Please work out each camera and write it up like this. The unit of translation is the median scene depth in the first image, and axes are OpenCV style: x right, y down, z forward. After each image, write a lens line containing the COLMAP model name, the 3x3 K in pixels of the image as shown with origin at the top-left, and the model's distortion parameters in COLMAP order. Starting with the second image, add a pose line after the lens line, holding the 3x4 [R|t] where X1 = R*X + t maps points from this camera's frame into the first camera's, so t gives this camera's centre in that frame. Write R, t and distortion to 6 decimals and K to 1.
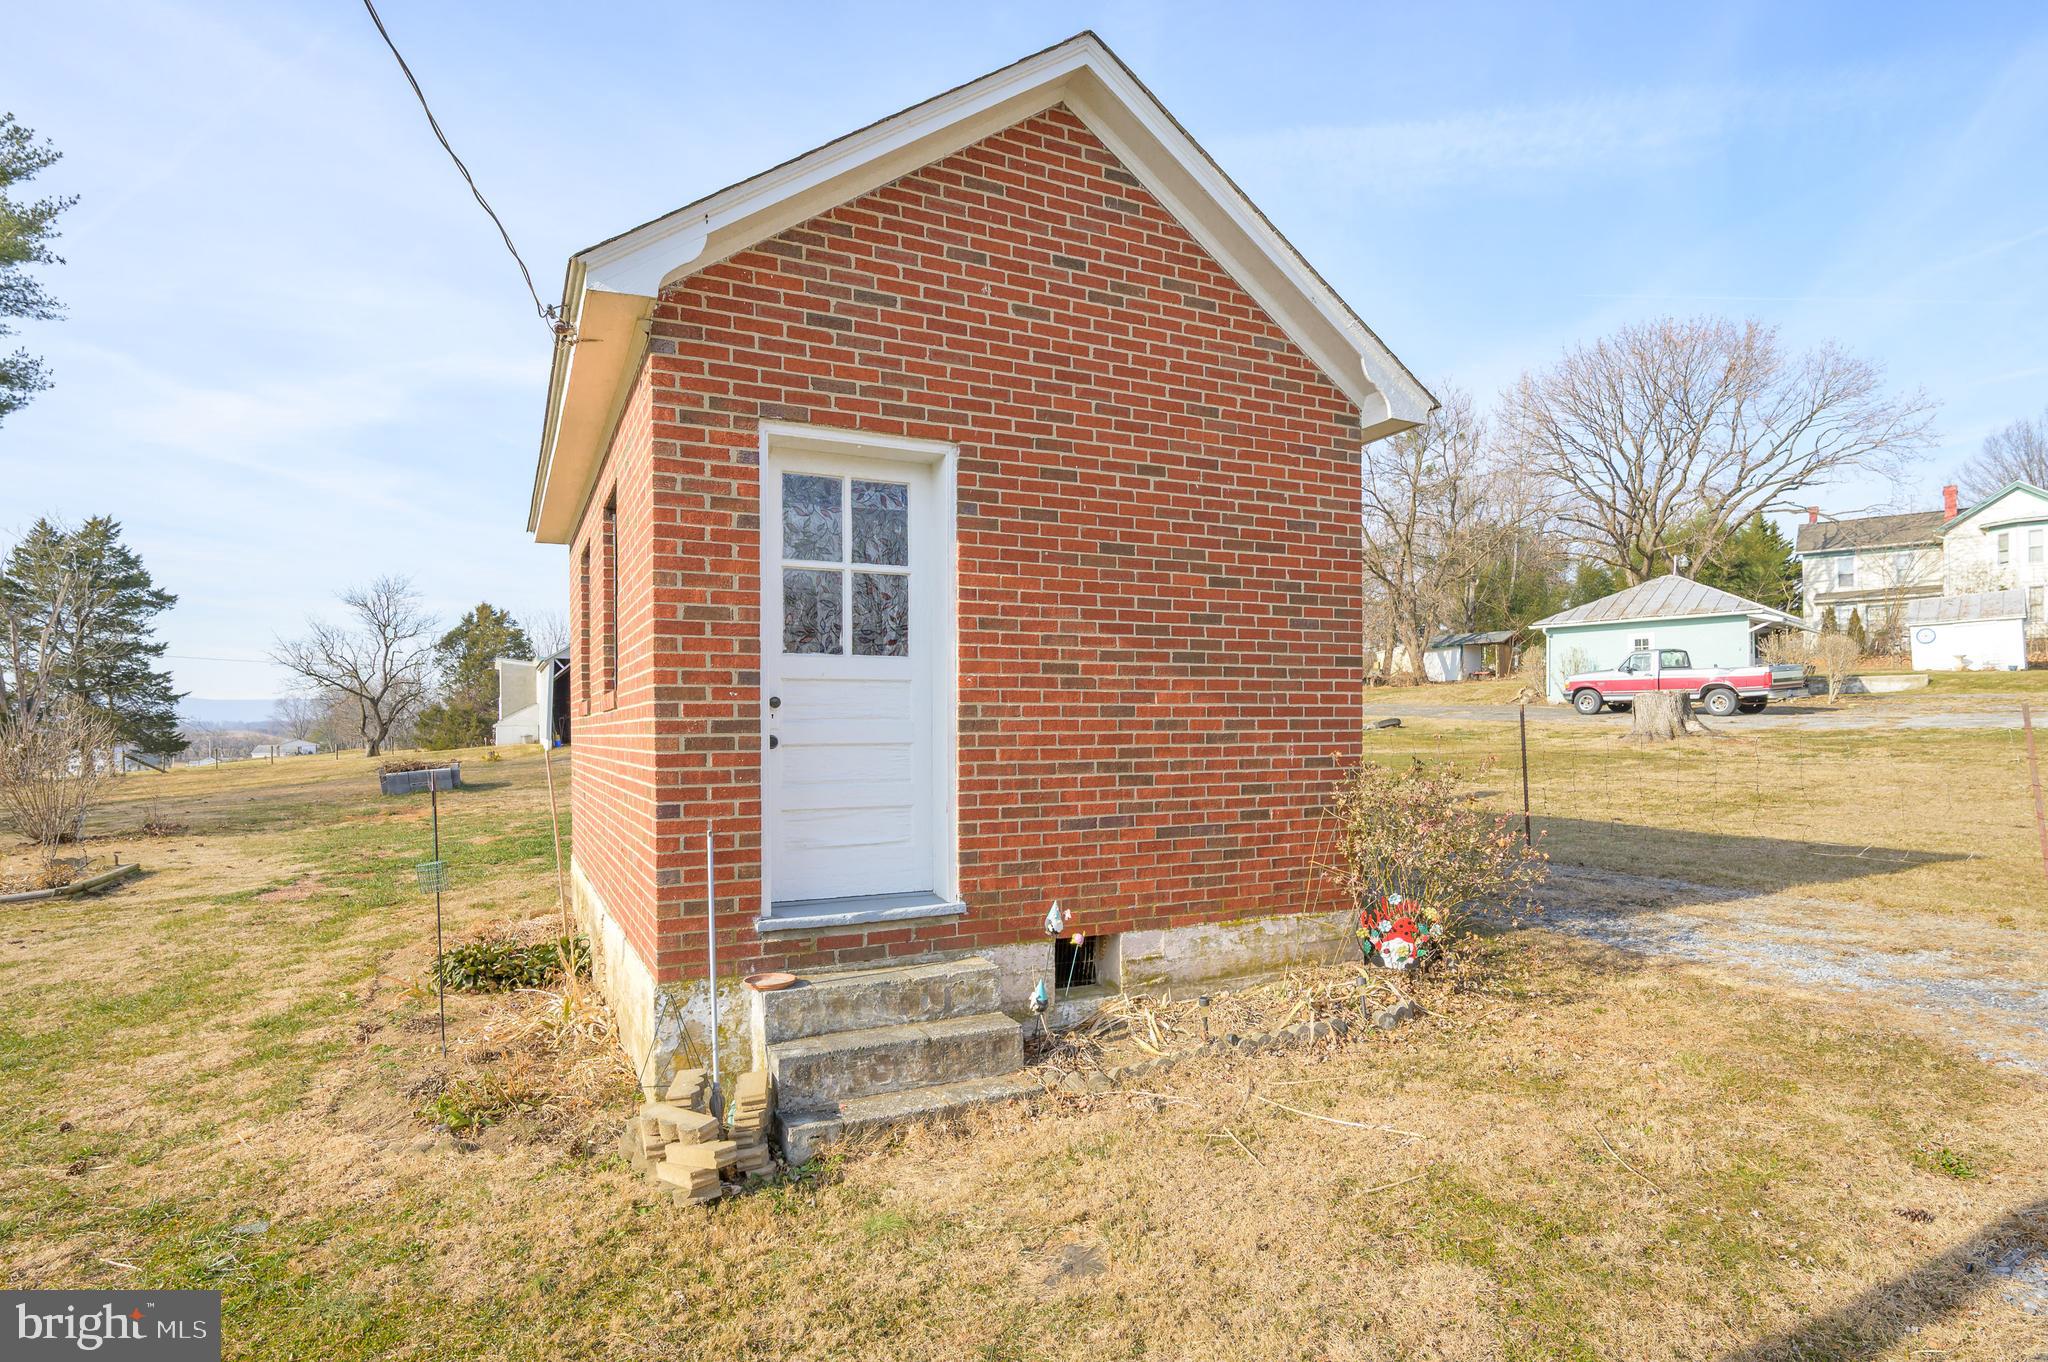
lens RADIAL K [[1059.3, 0, 1047.0], [0, 1059.3, 728.4], [0, 0, 1]] dist [0.010372, -0.006180]
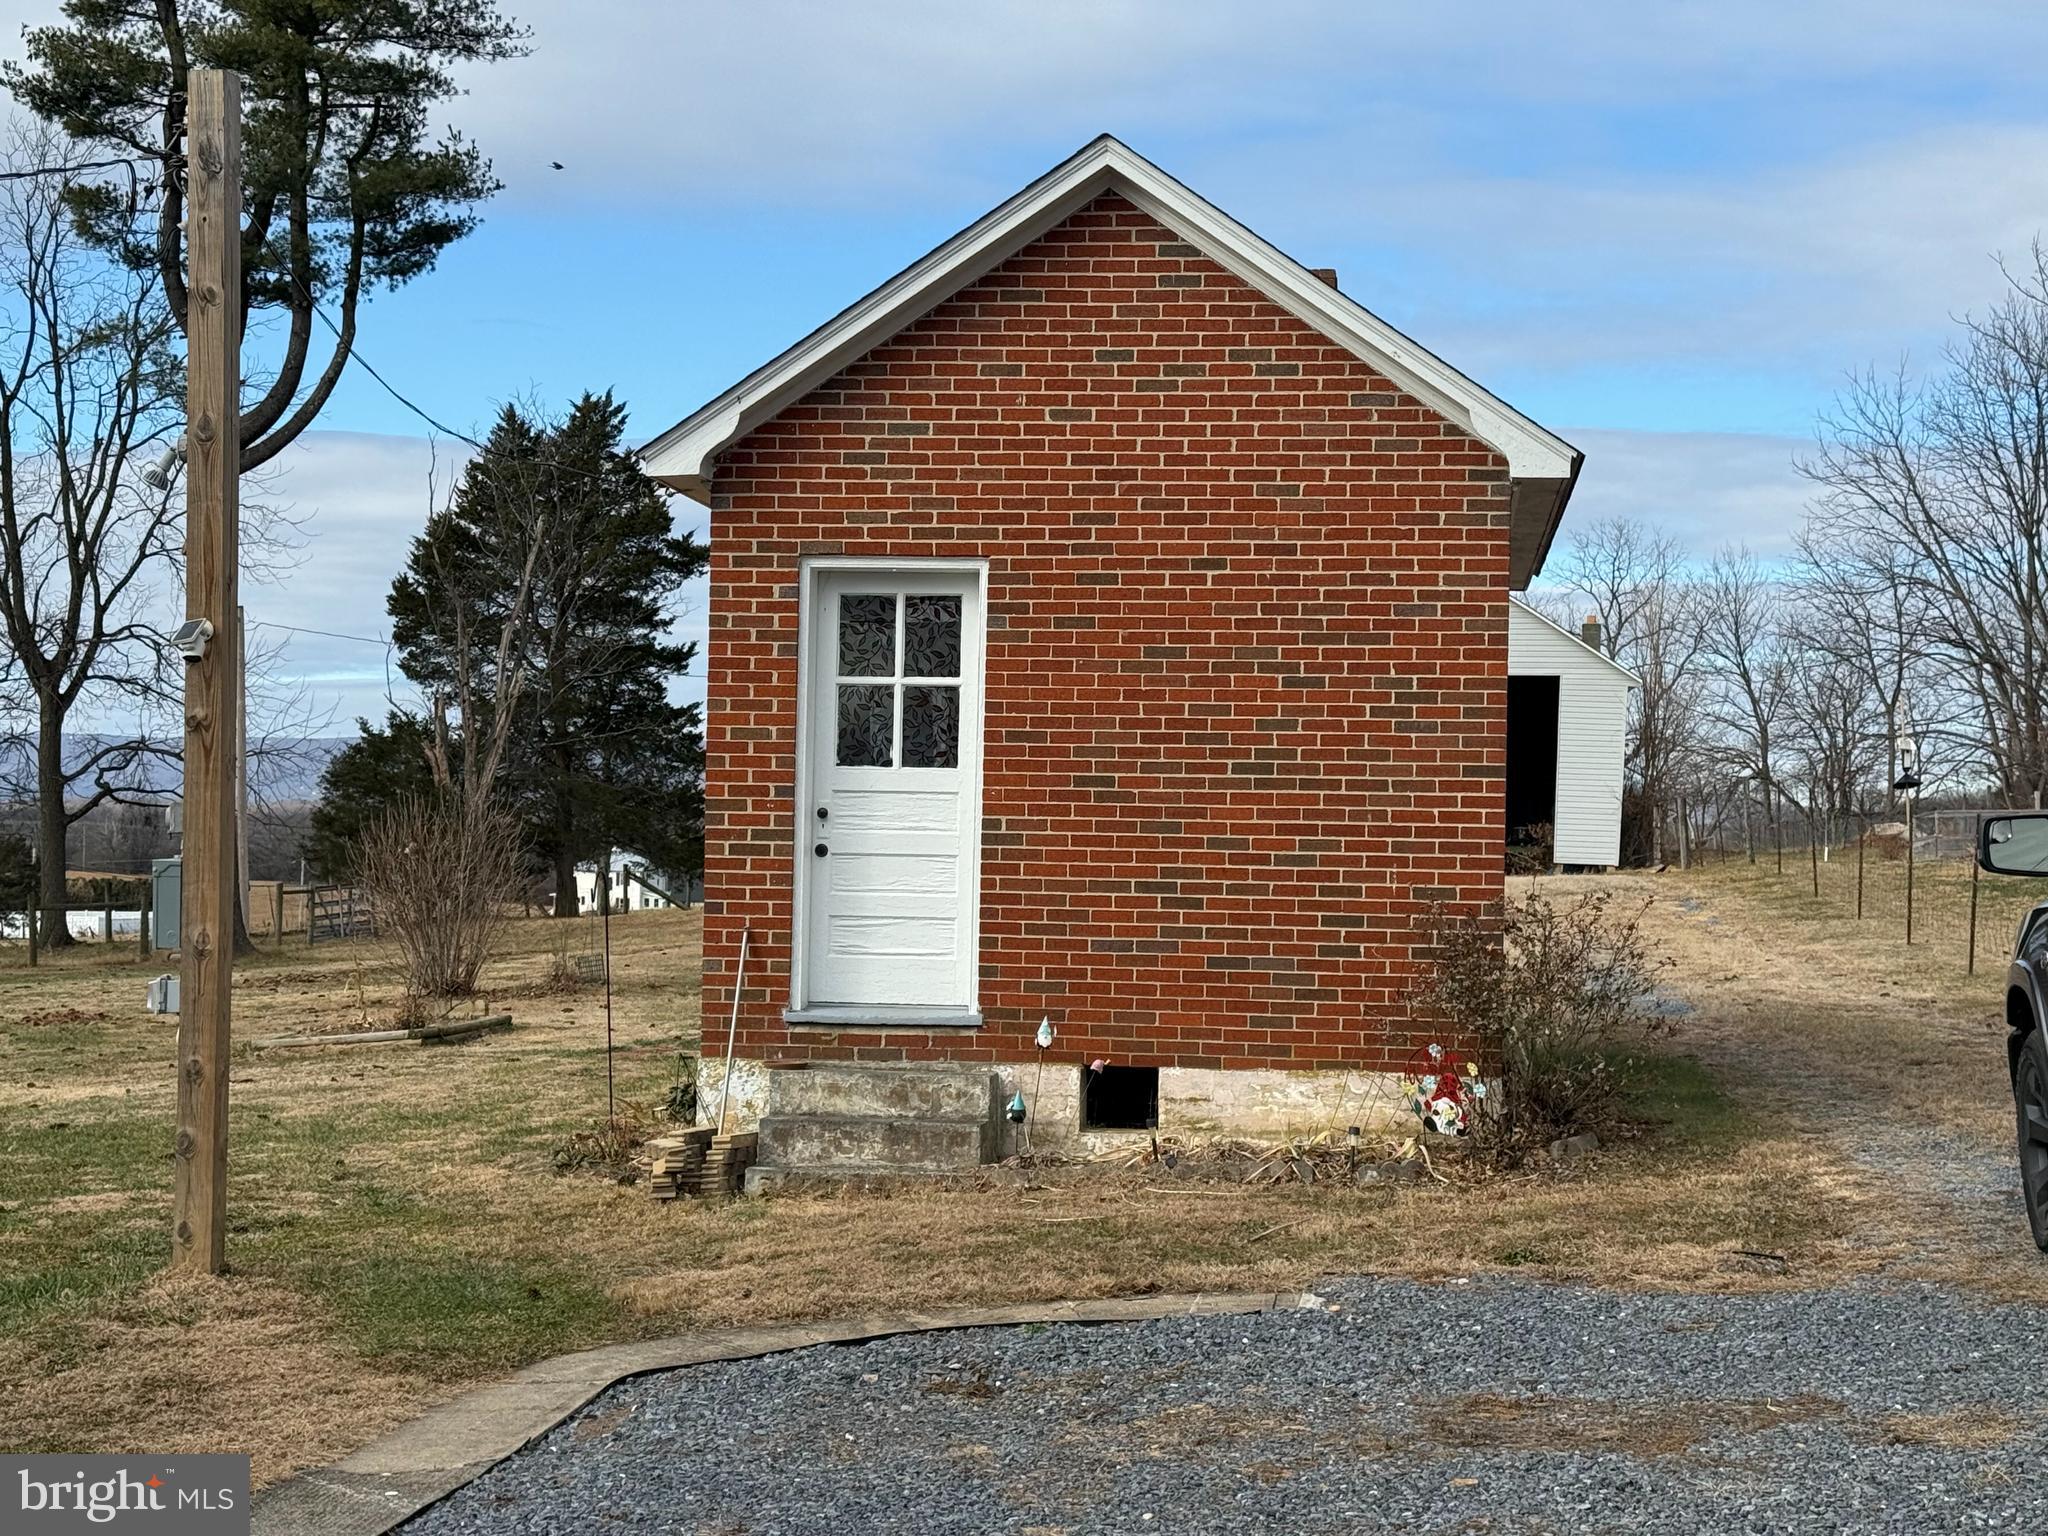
lens RADIAL K [[3270.3, 0, 1025.8], [0, 3270.3, 761.9], [0, 0, 1]] dist [0.222276, 0.000000]
pose [[0.818402, 0.007769, -0.574594, 1.691115], [-0.022705, 0.999565, -0.018824, -0.017542], [0.574198, 0.028452, 0.818222, -1.479876]]
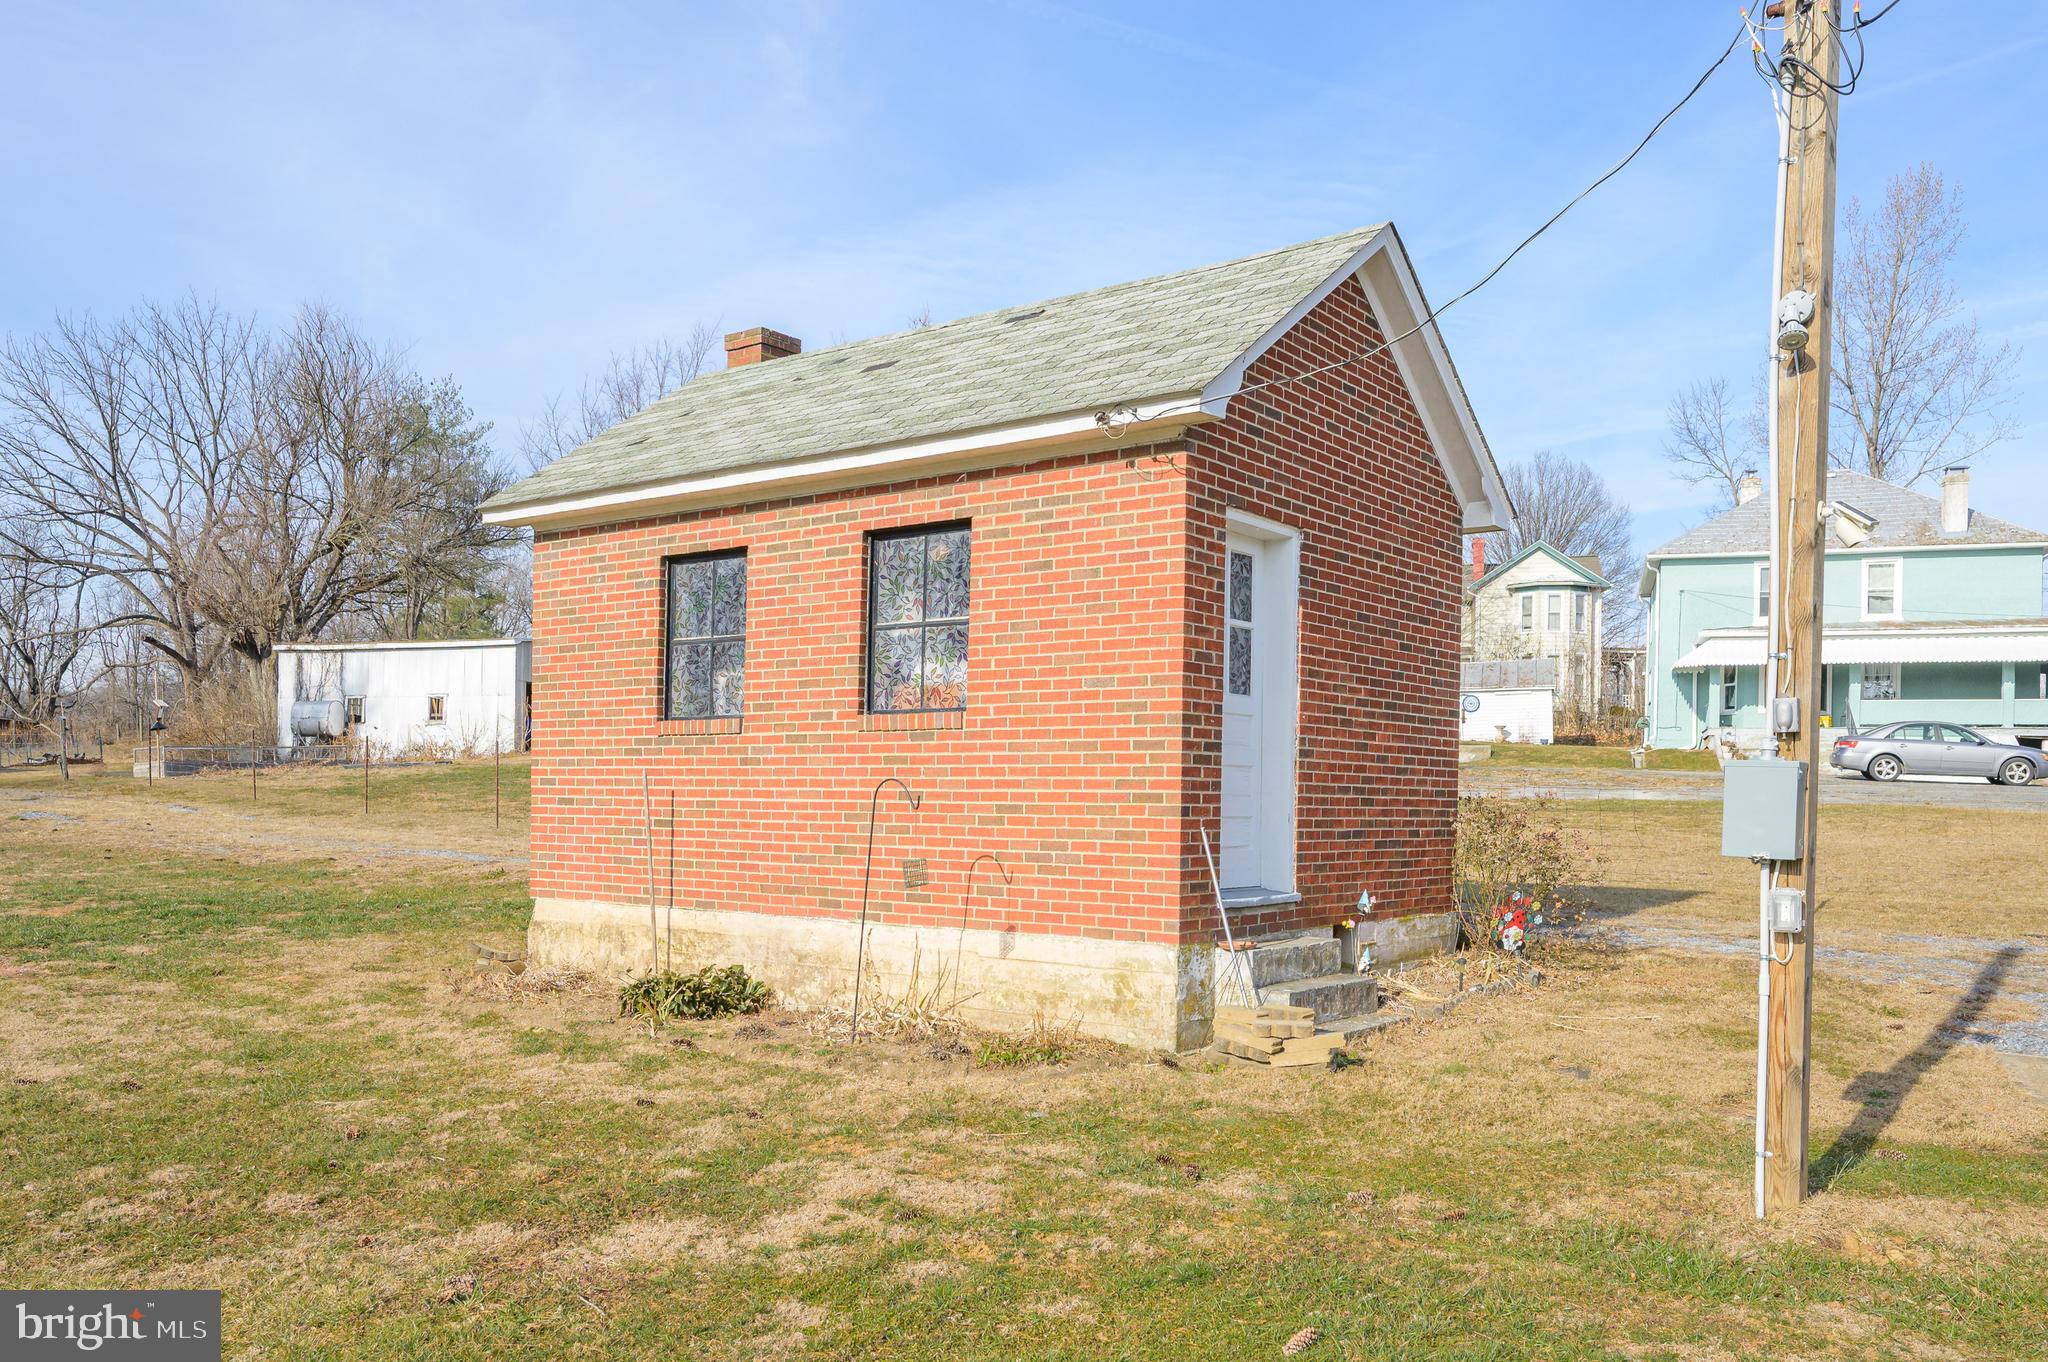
lens RADIAL K [[1668.8, 0, 965.8], [0, 1668.8, 809.4], [0, 0, 1]] dist [0.005054, 0.001463]
pose [[0.894774, 0.017914, 0.446160, -1.293871], [-0.021016, 0.999777, 0.002005, 0.066986], [-0.446024, -0.011170, 0.894951, -0.591031]]
